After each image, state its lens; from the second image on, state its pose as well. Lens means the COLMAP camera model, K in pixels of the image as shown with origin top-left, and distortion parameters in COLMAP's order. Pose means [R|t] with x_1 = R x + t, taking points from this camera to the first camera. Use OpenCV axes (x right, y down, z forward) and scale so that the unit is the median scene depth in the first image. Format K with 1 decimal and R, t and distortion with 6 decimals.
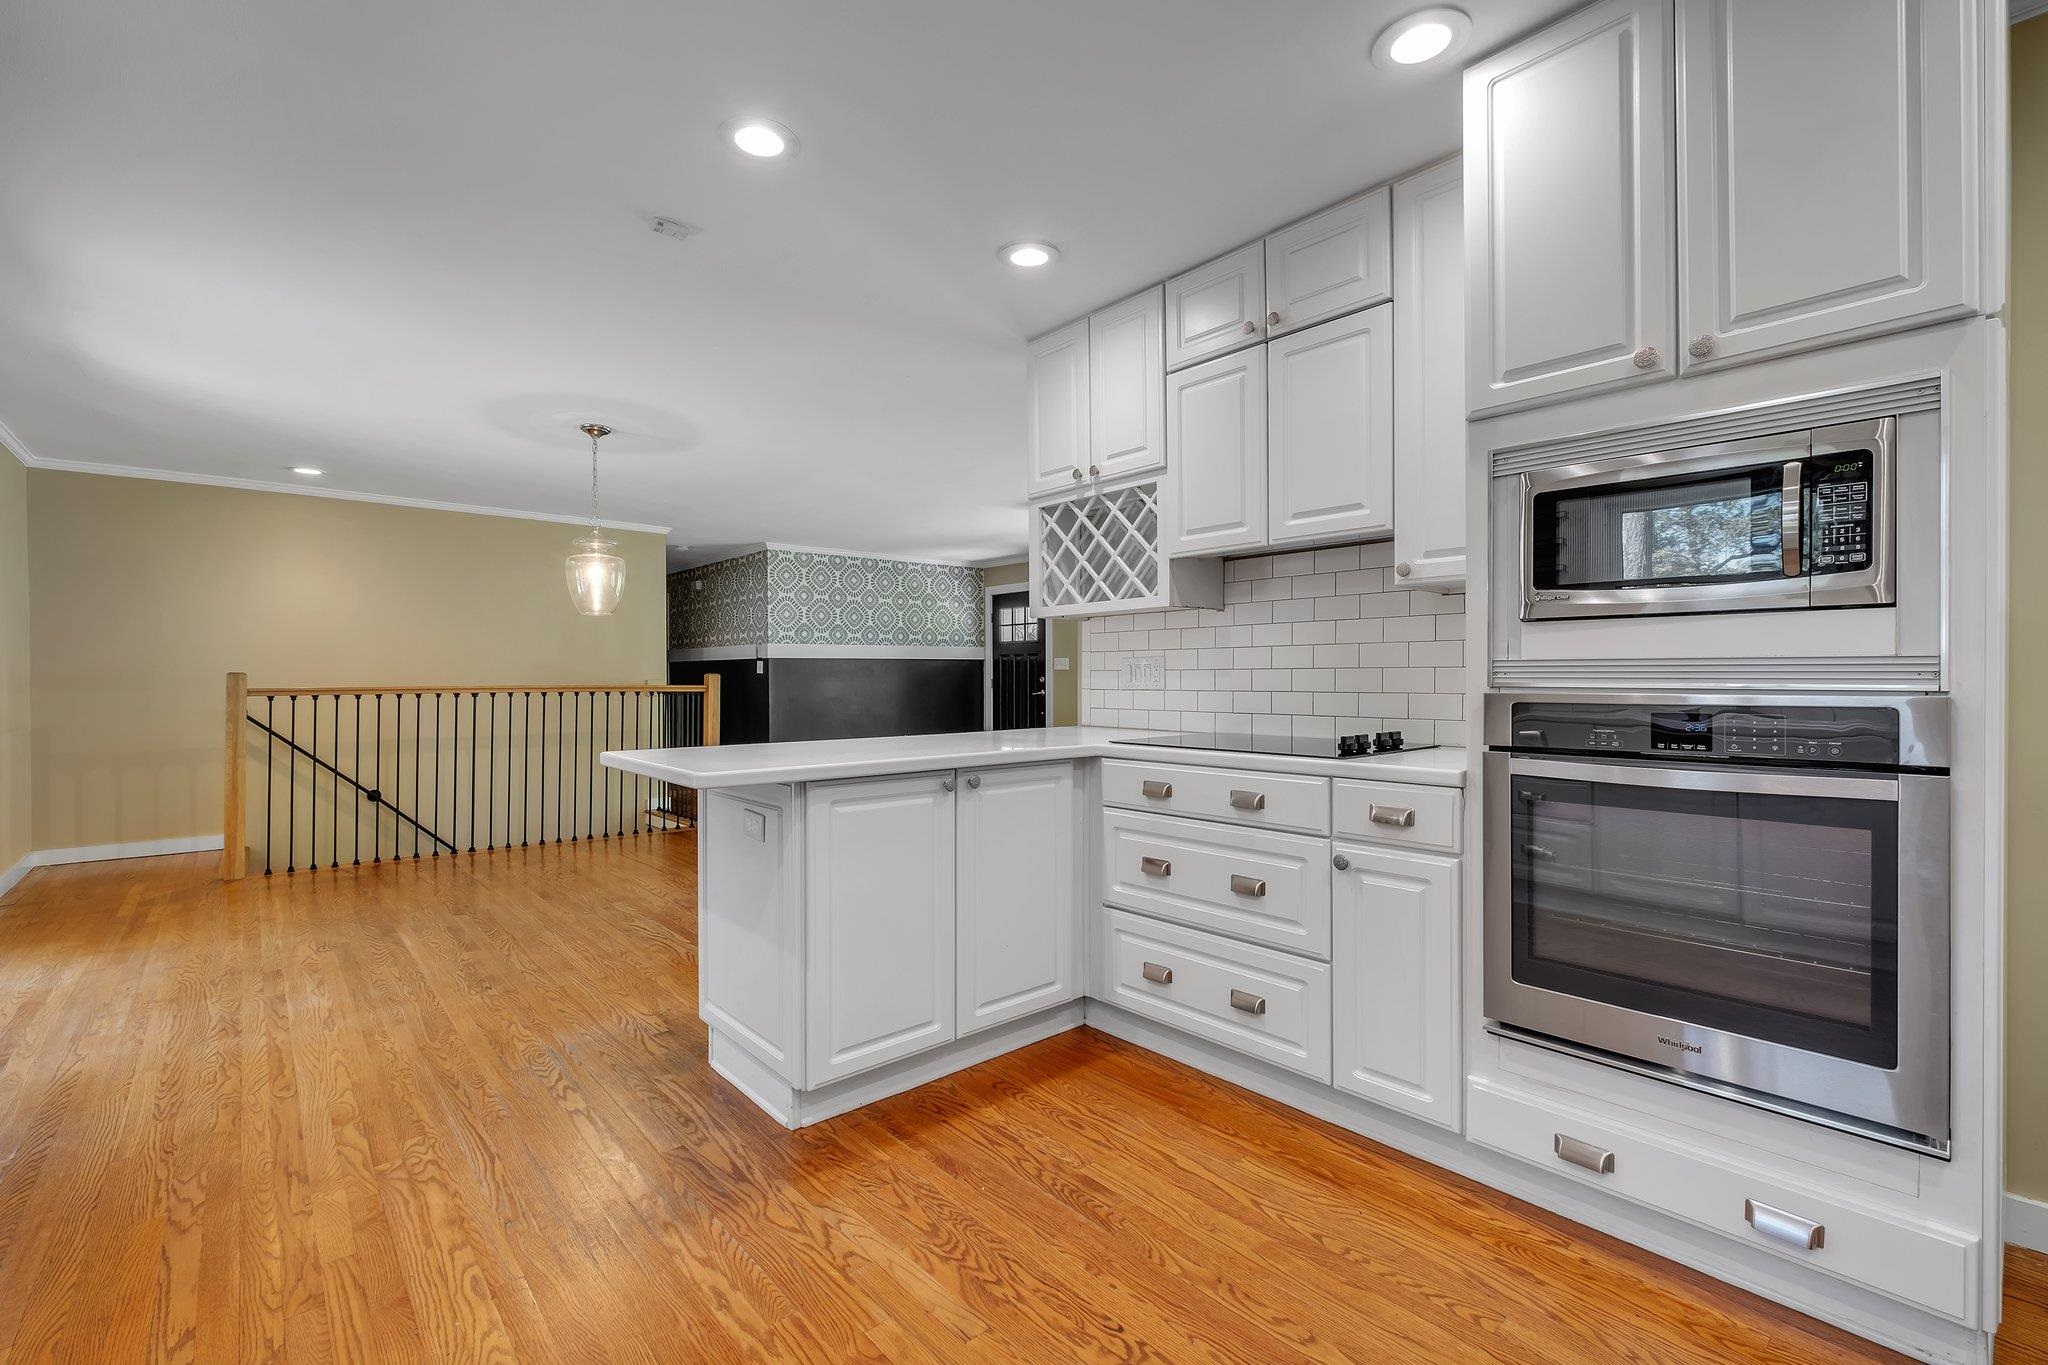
lens RADIAL K [[884.0, 0, 1068.2], [0, 884.0, 671.3], [0, 0, 1]] dist [-0.009327, 0.001221]
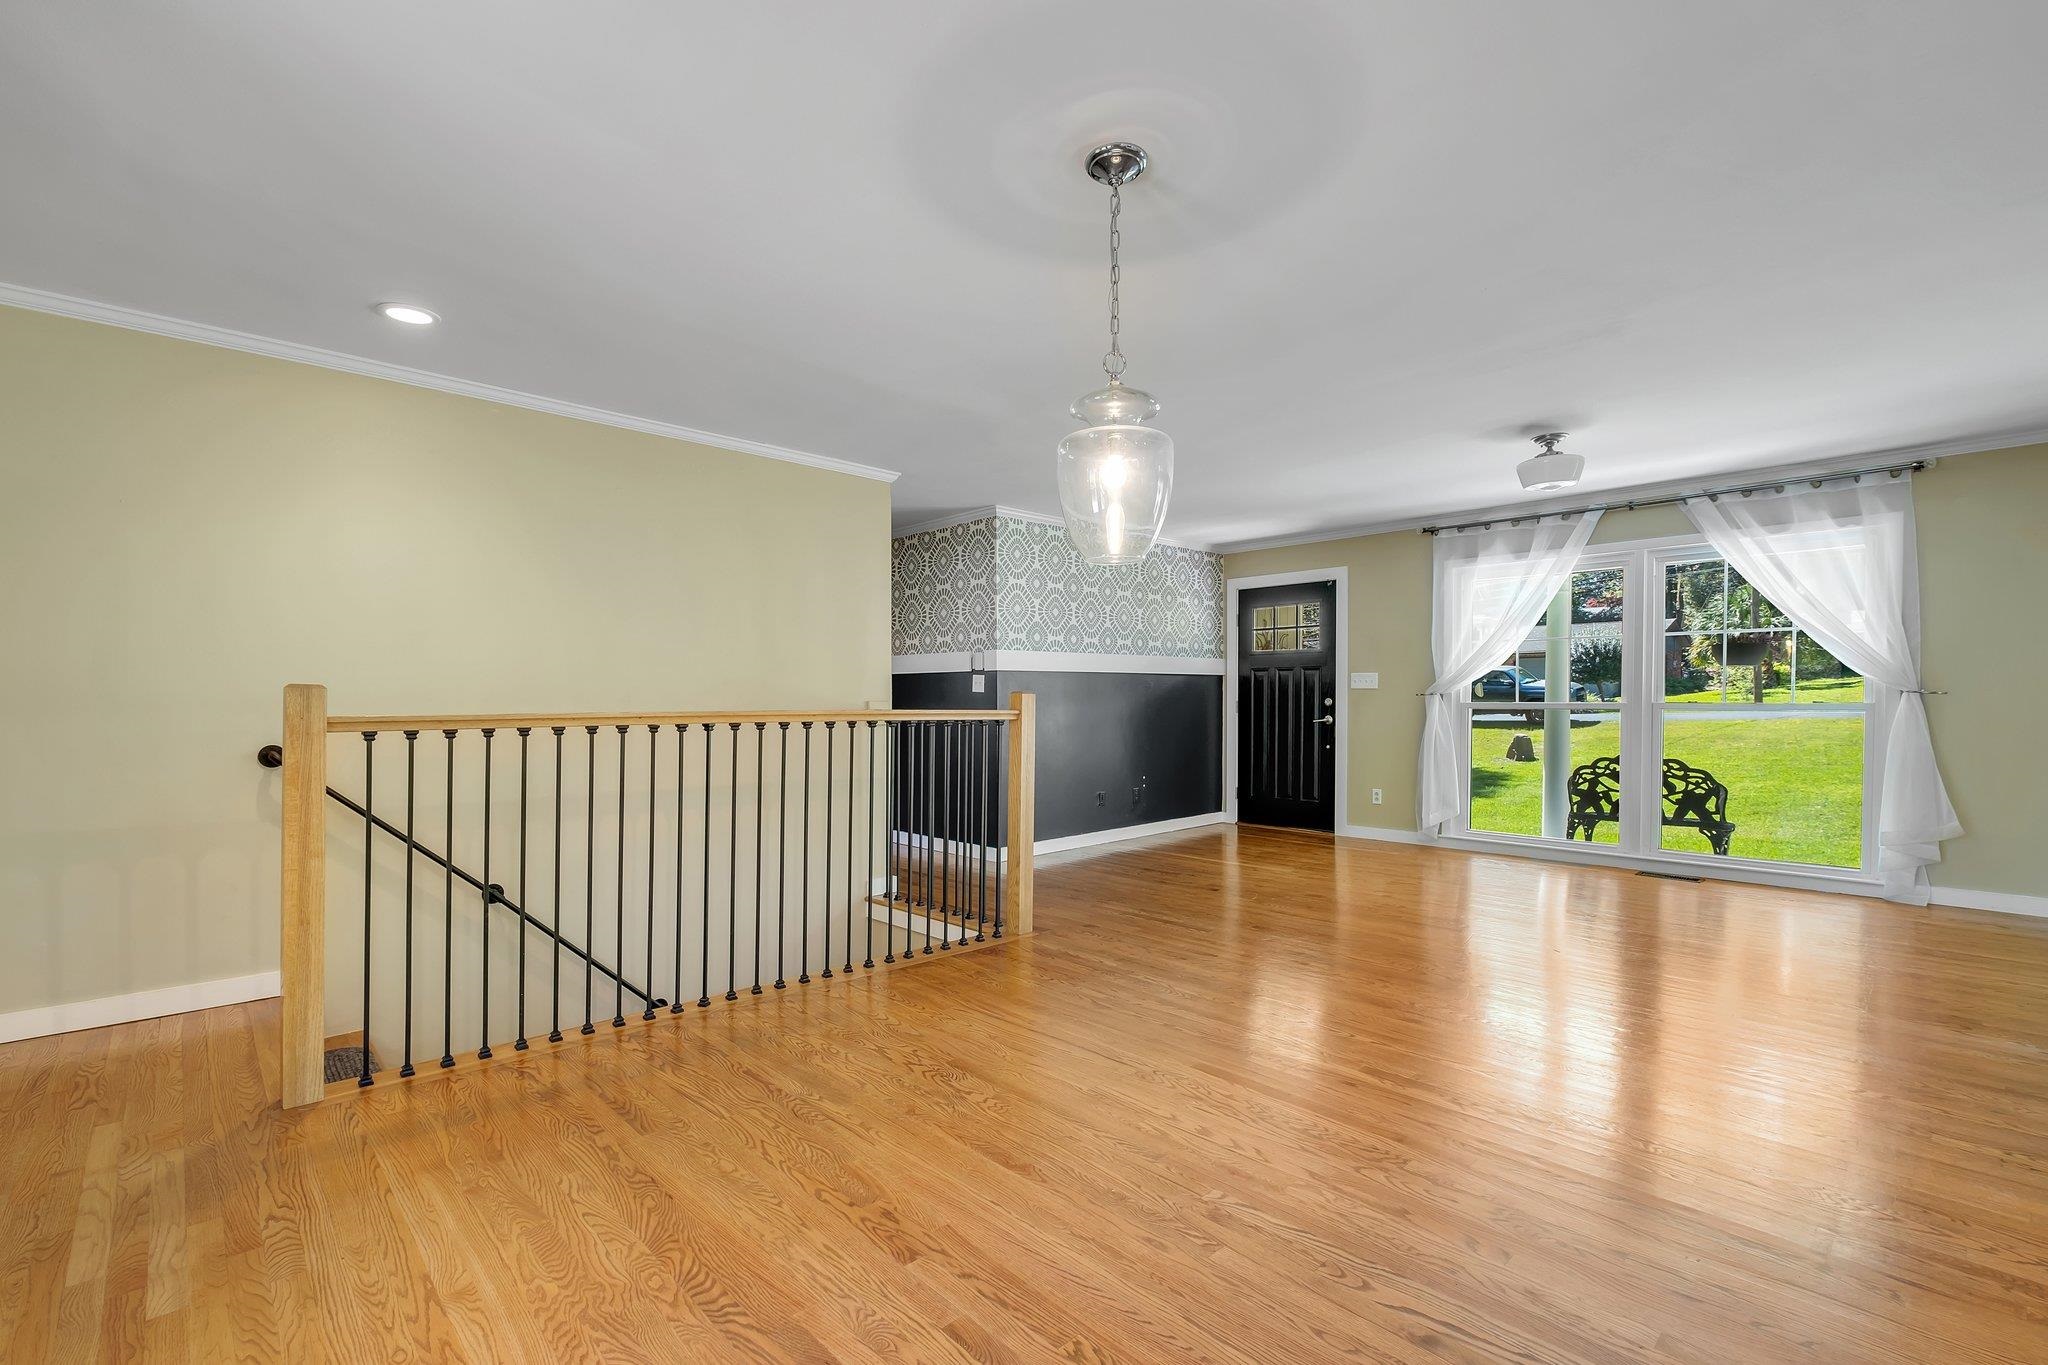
lens RADIAL K [[884.0, 0, 1037.4], [0, 884.0, 712.4], [0, 0, 1]] dist [-0.009327, 0.001221]
pose [[0.999474, -0.001174, 0.032404, -0.324562], [0.000556, 0.999818, 0.019068, 0.004496], [-0.032420, -0.019040, 0.999293, 0.290481]]
